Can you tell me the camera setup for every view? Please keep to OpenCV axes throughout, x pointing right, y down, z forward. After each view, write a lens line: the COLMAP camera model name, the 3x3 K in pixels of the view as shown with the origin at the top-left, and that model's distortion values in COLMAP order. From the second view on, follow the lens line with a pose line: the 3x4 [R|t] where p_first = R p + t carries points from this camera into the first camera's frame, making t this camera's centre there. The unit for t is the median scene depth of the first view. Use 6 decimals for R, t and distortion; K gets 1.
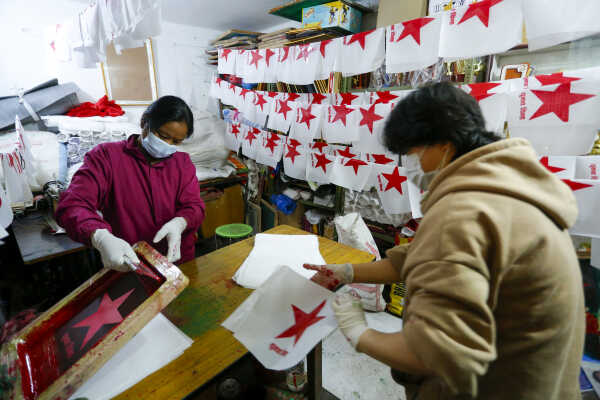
lens RADIAL K [[289.5, 0, 297.9], [0, 289.5, 196.6], [0, 0, 1]] dist [-0.065124, 0.027539]
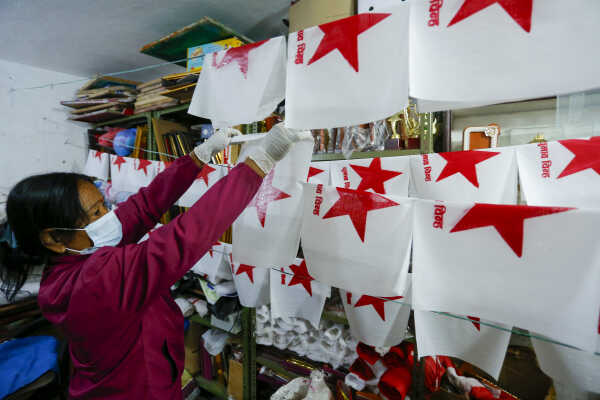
lens RADIAL K [[289.5, 0, 297.9], [0, 289.5, 196.6], [0, 0, 1]] dist [-0.065124, 0.027539]
pose [[0.975103, -0.012241, 0.221415, 0.152721], [0.059069, 0.976738, -0.206138, -0.163627], [-0.213741, 0.214085, 0.953143, 0.413227]]
